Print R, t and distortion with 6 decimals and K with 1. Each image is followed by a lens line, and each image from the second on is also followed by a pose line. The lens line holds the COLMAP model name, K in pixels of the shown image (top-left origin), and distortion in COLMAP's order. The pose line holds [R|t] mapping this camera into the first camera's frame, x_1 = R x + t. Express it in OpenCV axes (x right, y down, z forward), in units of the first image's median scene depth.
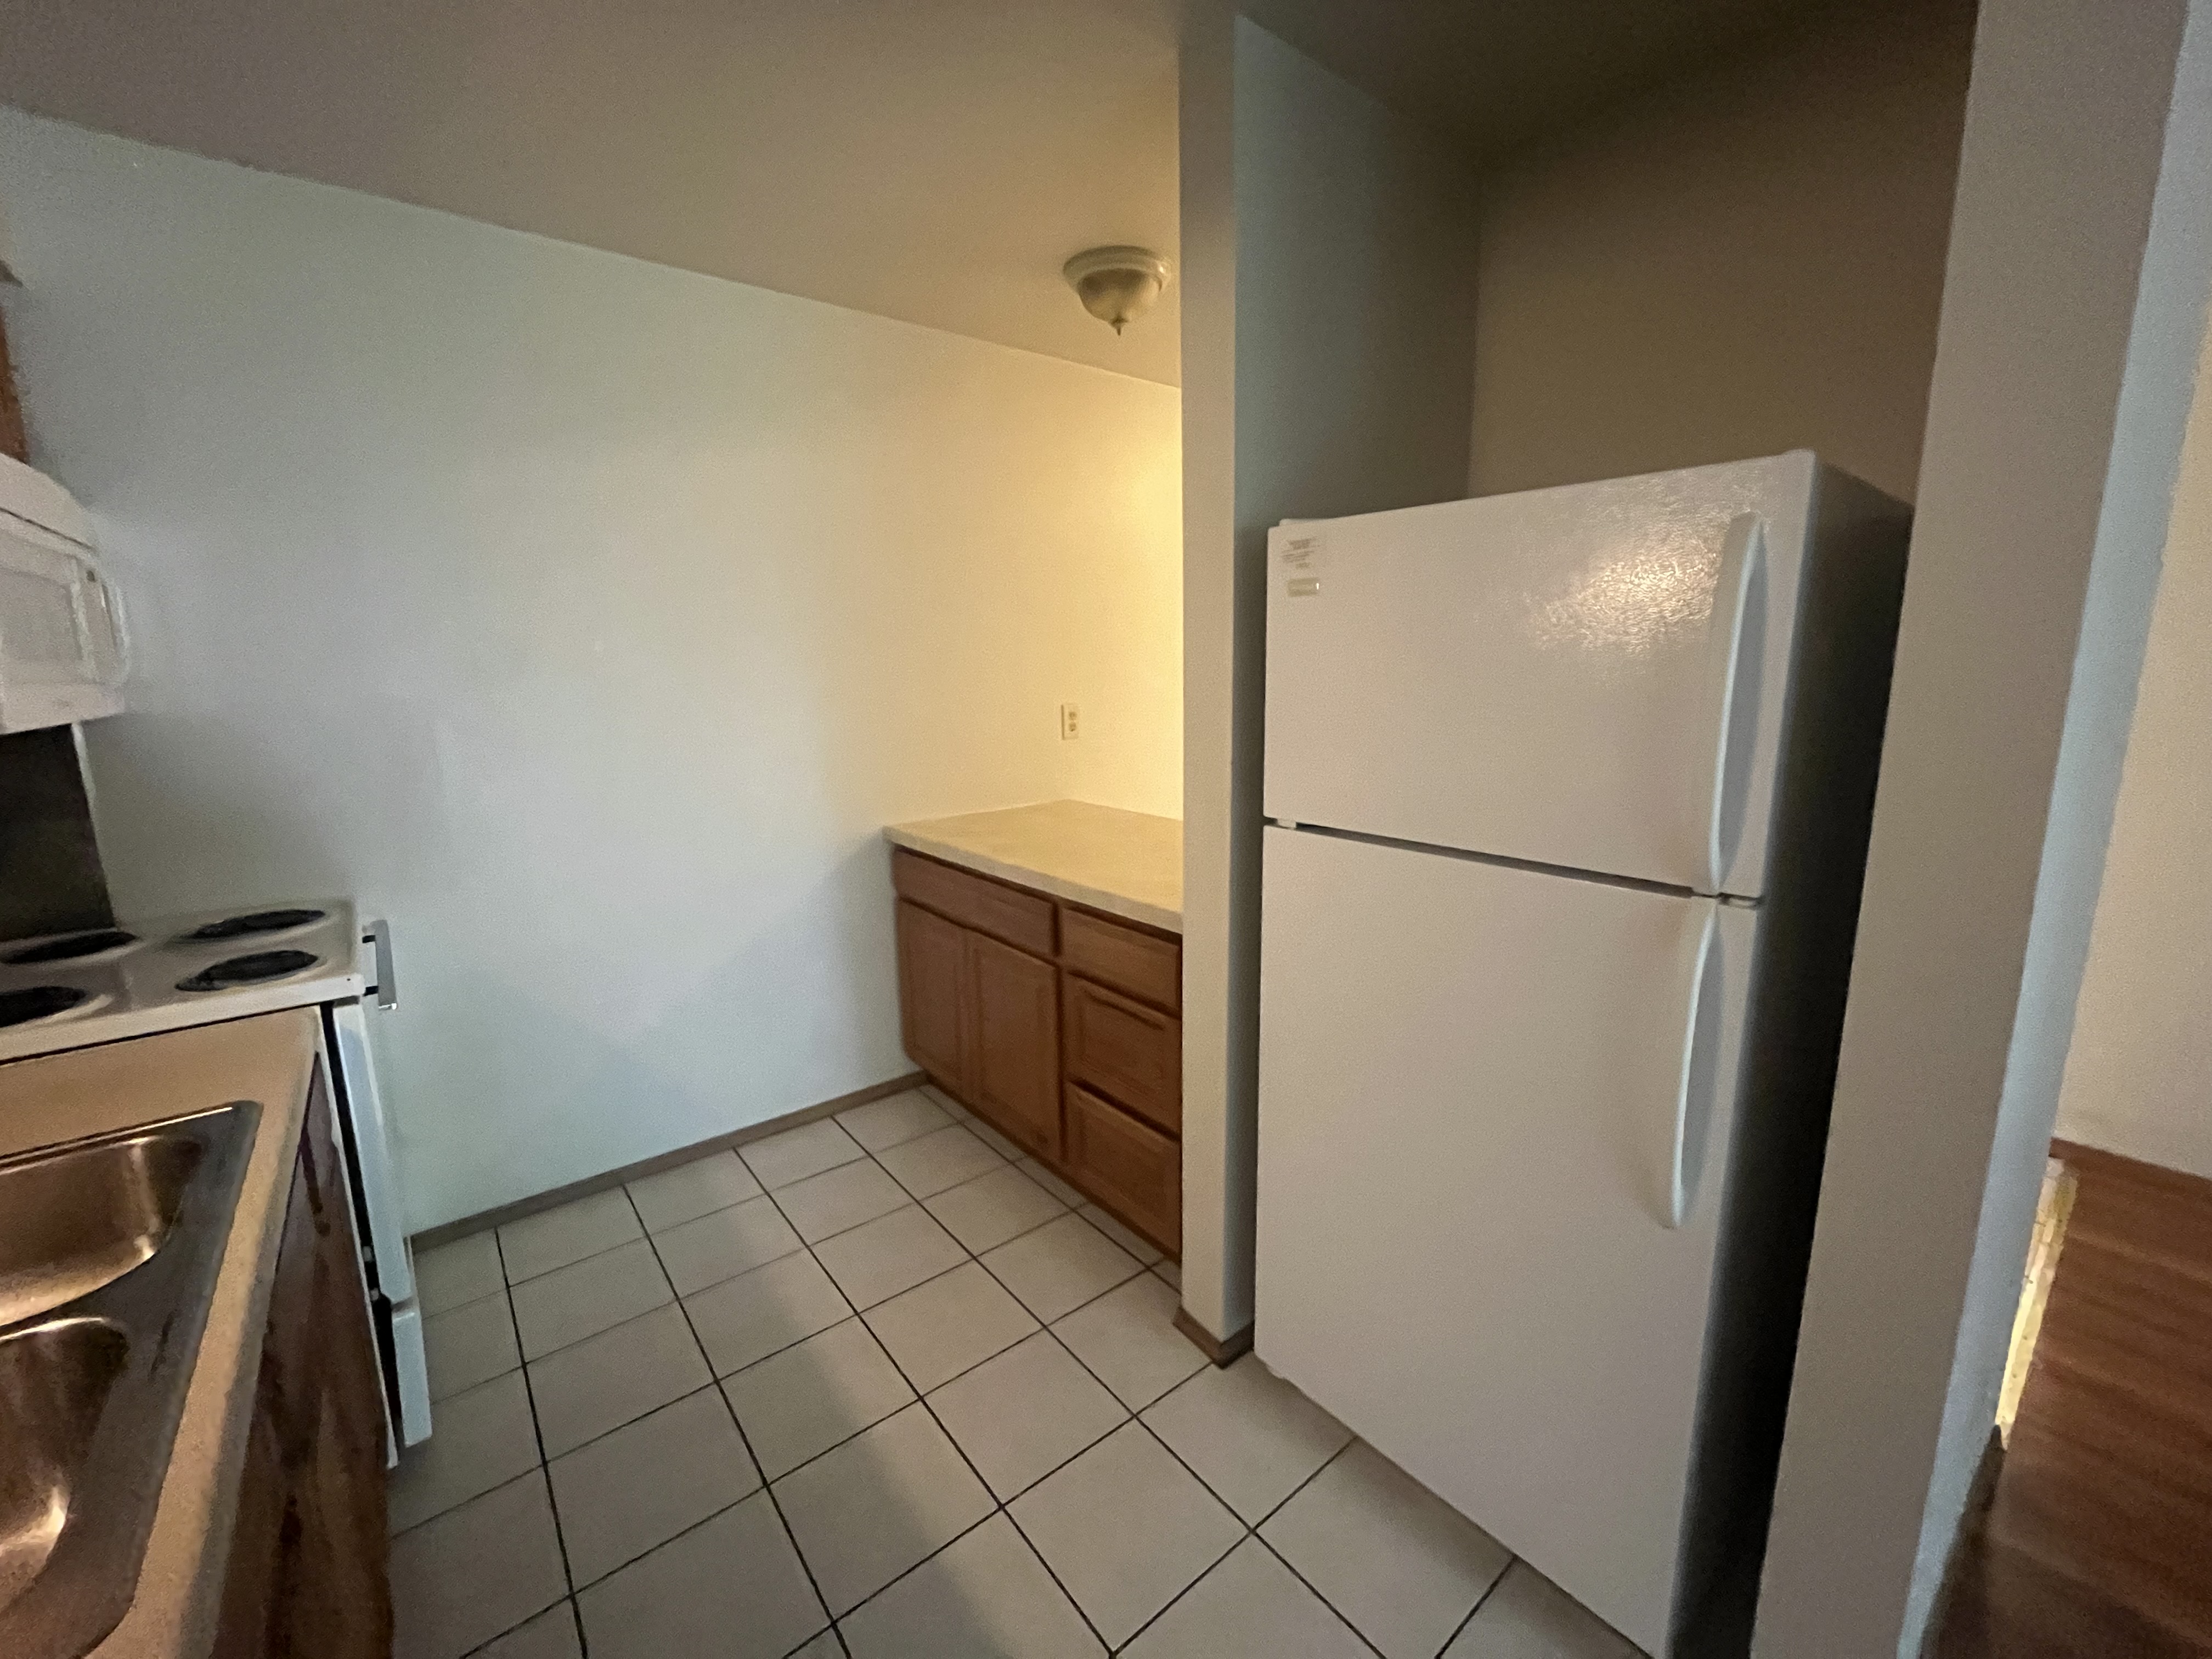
lens RADIAL K [[888.1, 0, 1099.0], [0, 888.1, 822.0], [0, 0, 1]] dist [-0.011495, 0.000217]
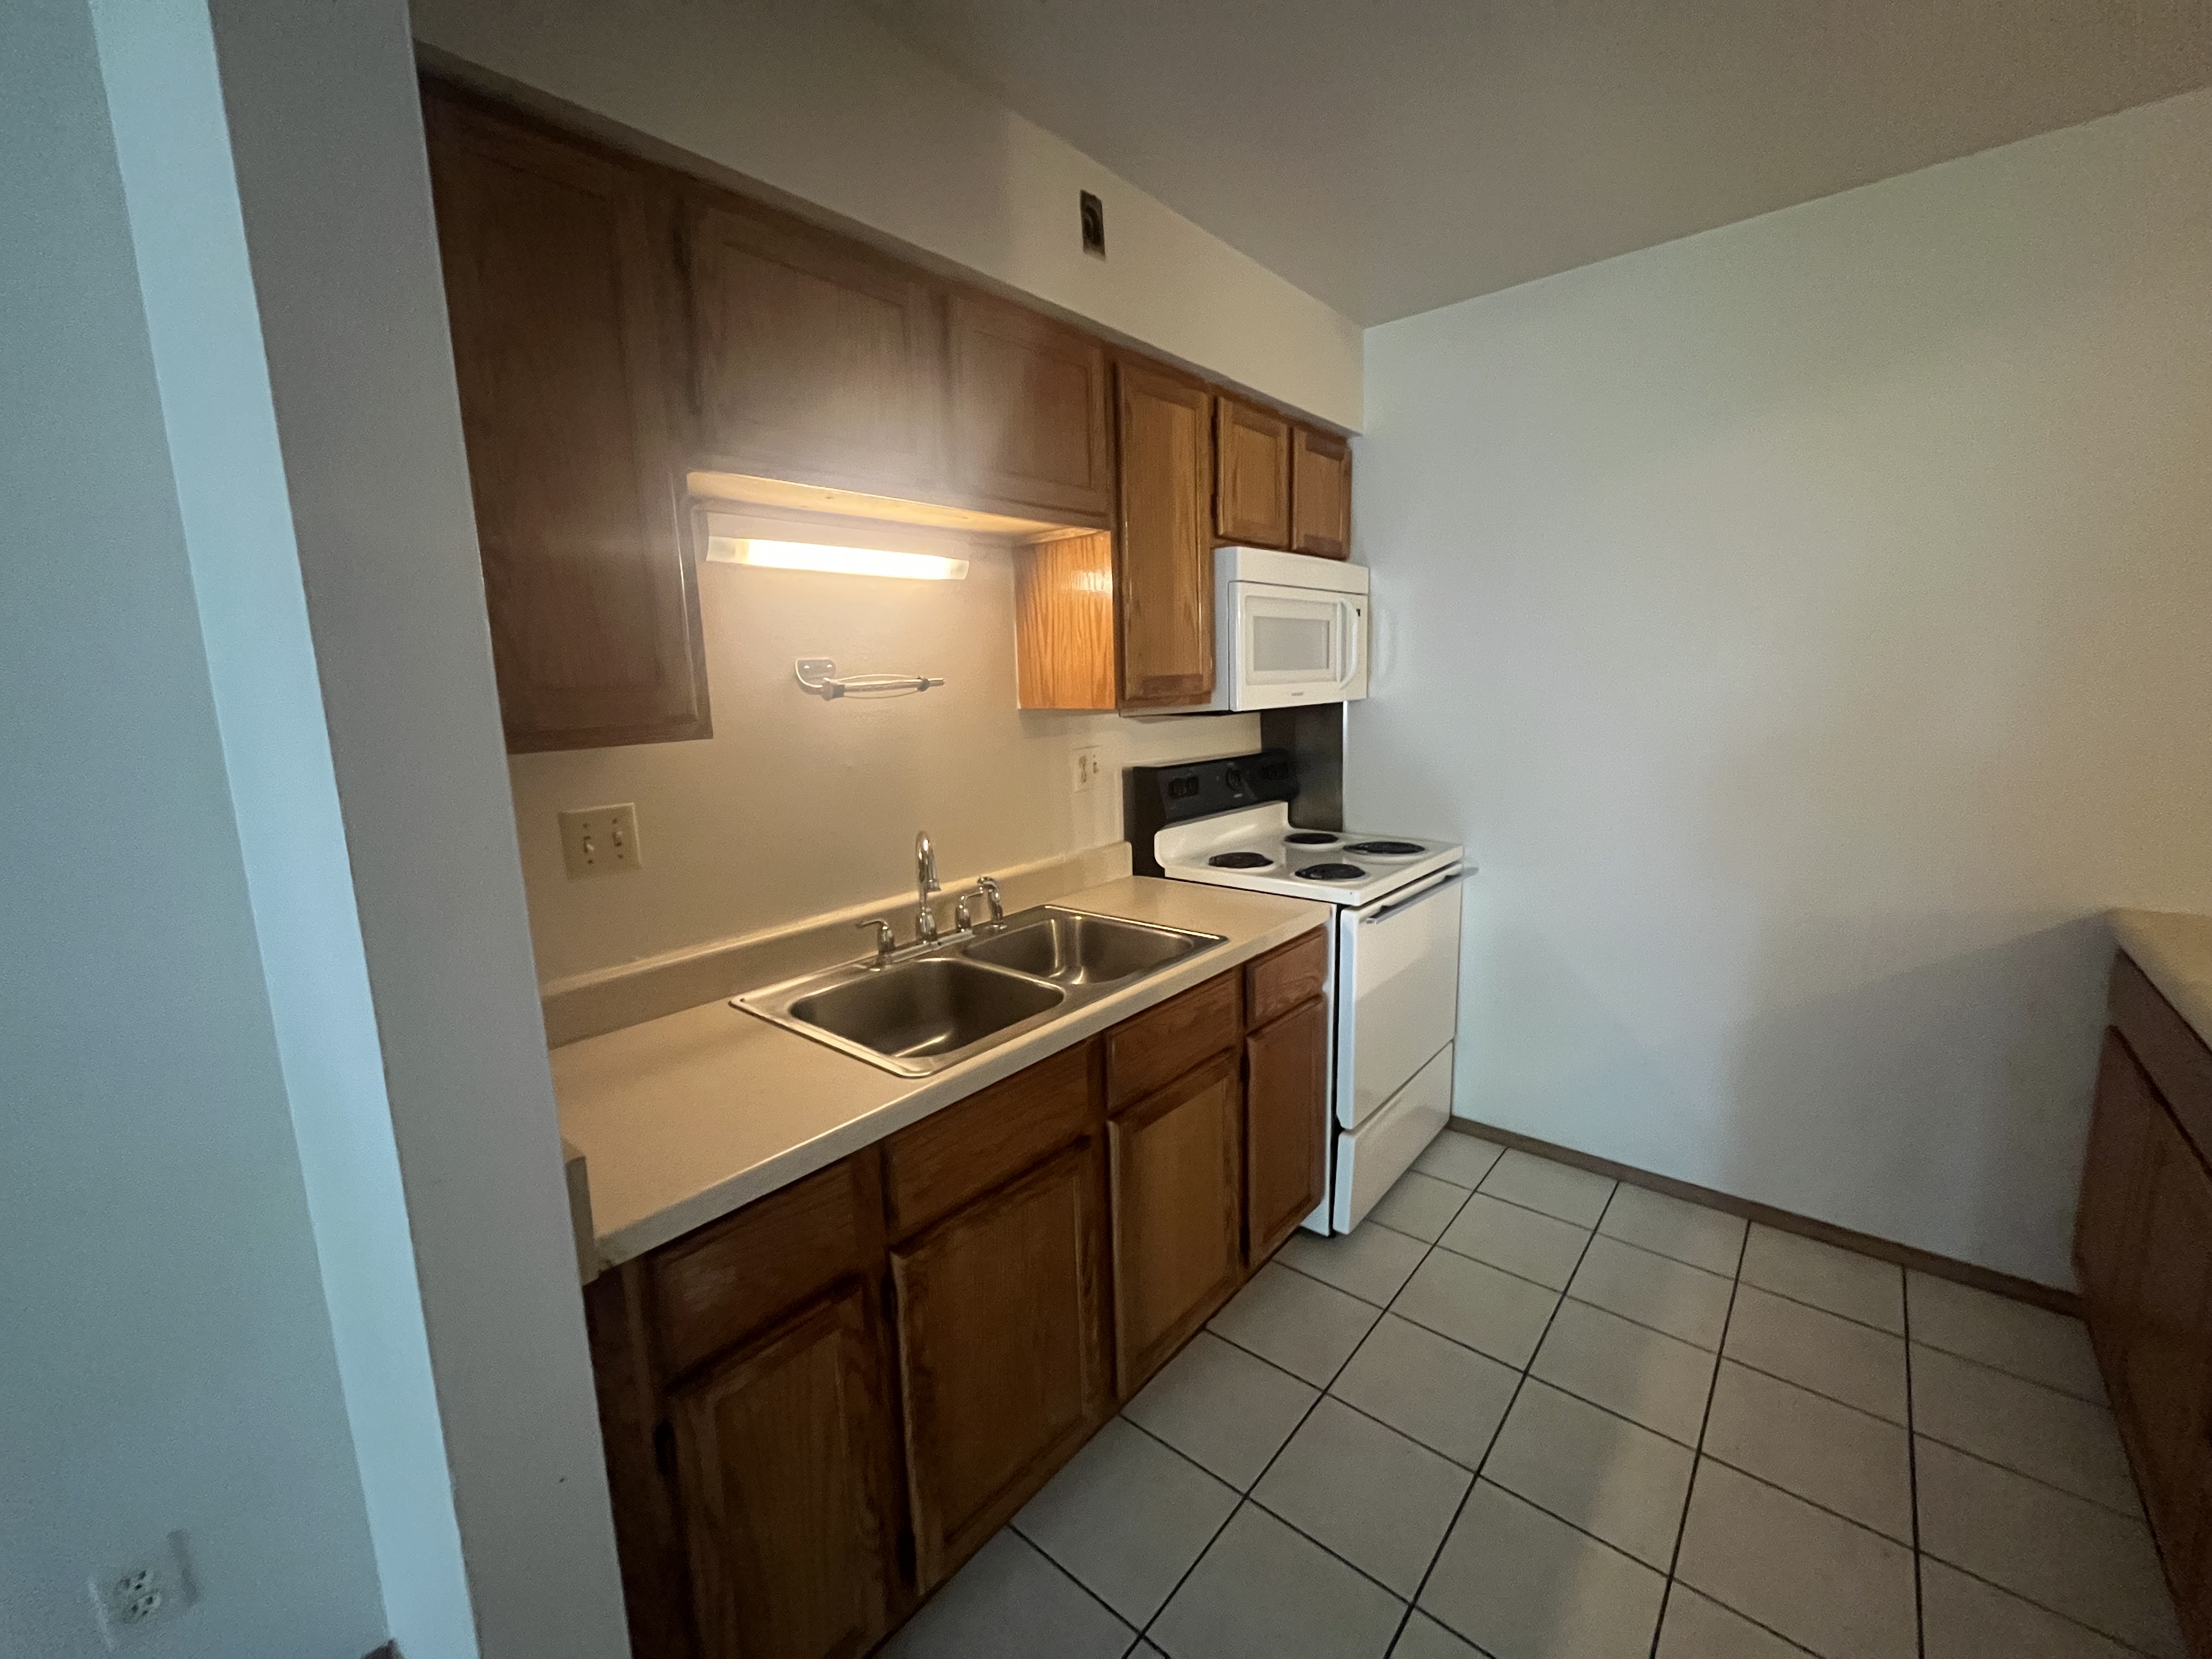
lens RADIAL K [[888.1, 0, 1099.0], [0, 888.1, 822.0], [0, 0, 1]] dist [-0.011495, 0.000217]
pose [[0.182903, 0.169500, -0.968409, 0.345436], [-0.145173, 0.978884, 0.143915, -0.062488], [0.972353, 0.114264, 0.203648, 0.234884]]
